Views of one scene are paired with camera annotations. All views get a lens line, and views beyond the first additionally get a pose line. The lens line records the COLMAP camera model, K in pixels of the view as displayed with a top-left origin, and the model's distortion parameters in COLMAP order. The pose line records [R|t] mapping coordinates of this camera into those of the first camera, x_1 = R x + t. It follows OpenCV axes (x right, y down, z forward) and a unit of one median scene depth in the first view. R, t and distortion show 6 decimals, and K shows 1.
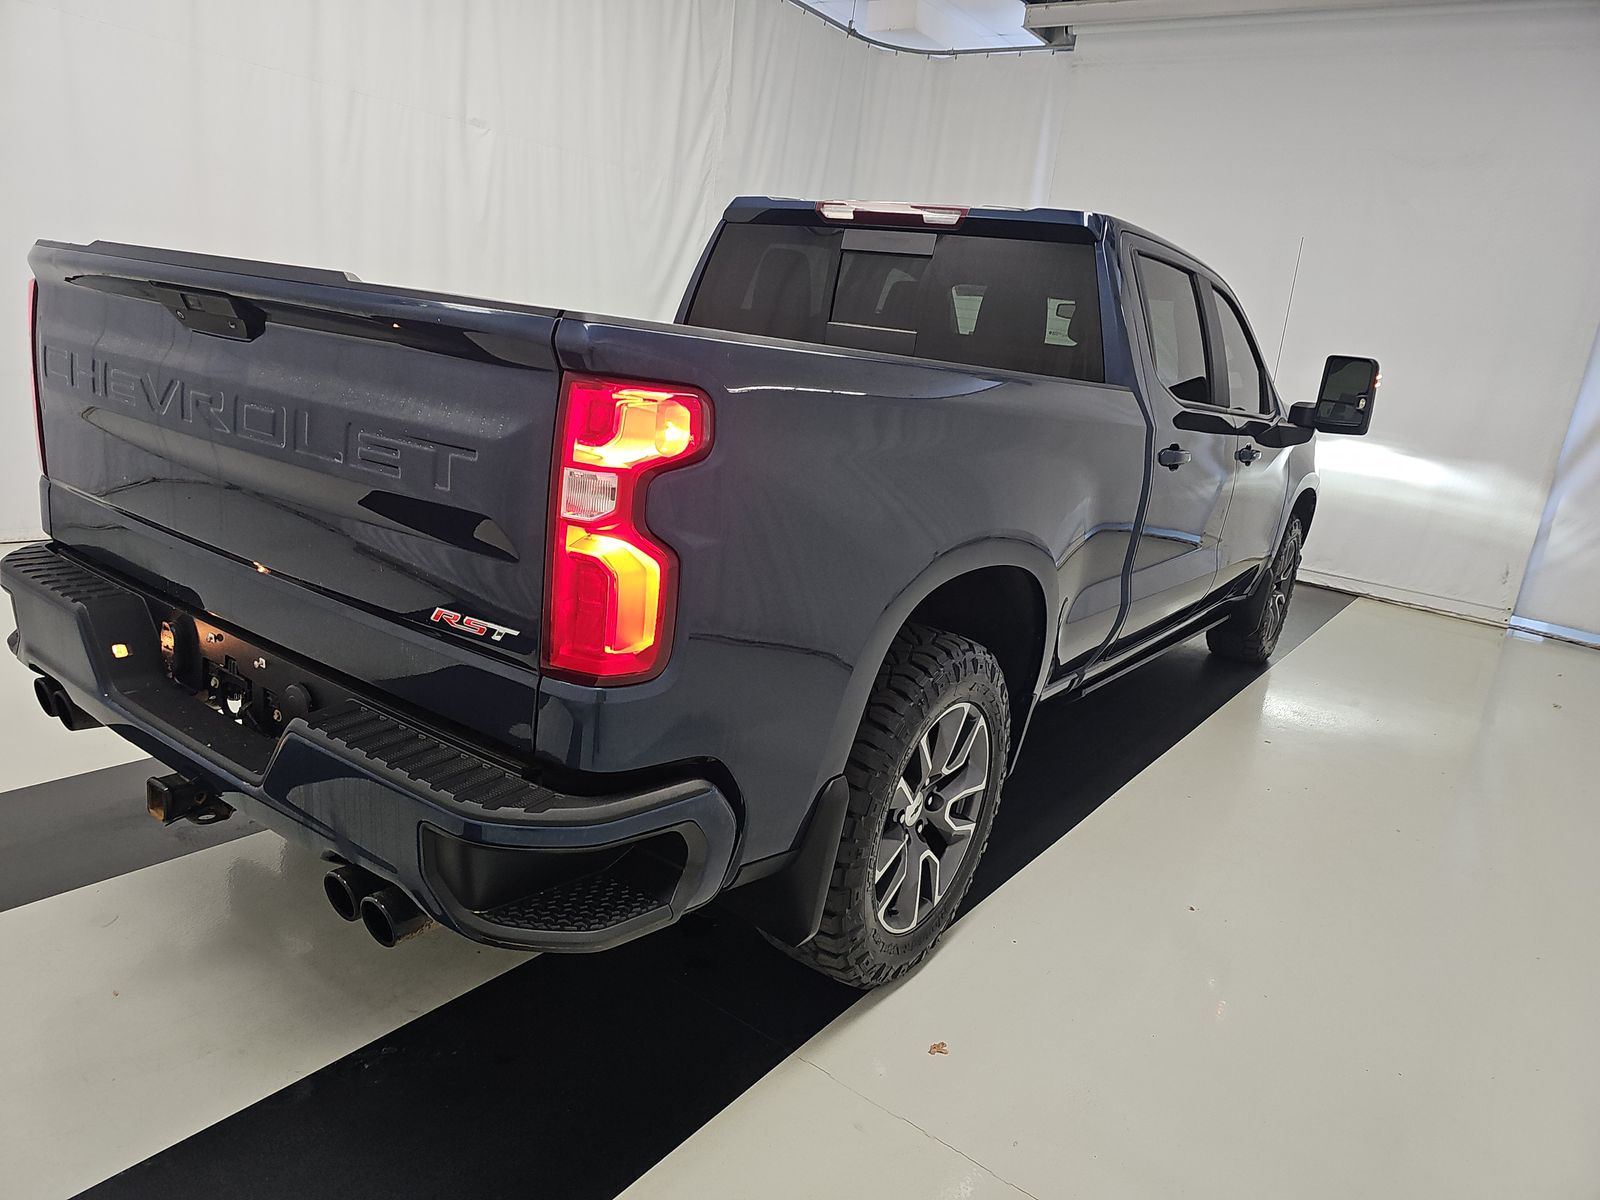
lens RADIAL K [[1079.9, 0, 800.7], [0, 1079.9, 608.8], [0, 0, 1]] dist [0.025363, -0.020695]
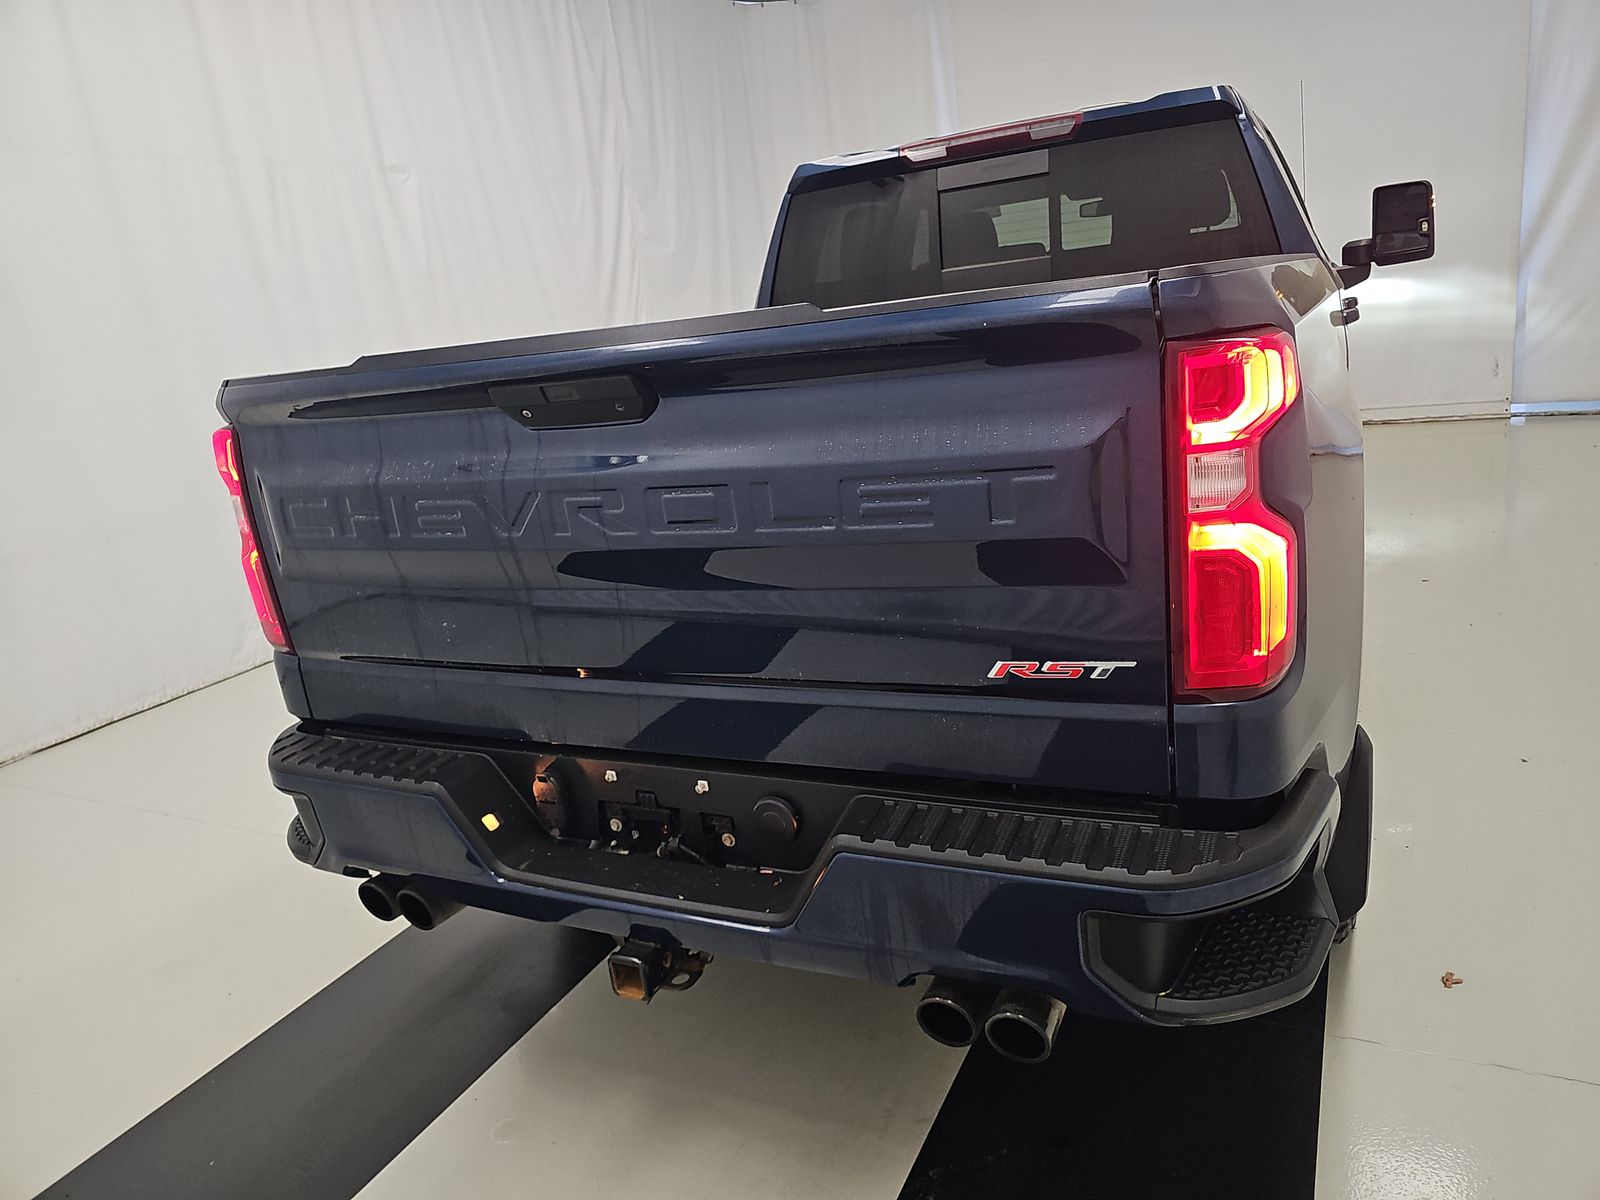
lens RADIAL K [[1079.9, 0, 796.9], [0, 1079.9, 593.4], [0, 0, 1]] dist [0.025363, -0.020695]
pose [[0.958544, -0.269210, 0.093374, -0.284818], [0.267993, 0.963081, 0.025574, -0.060338], [-0.096812, 0.000510, 0.995303, 0.090740]]
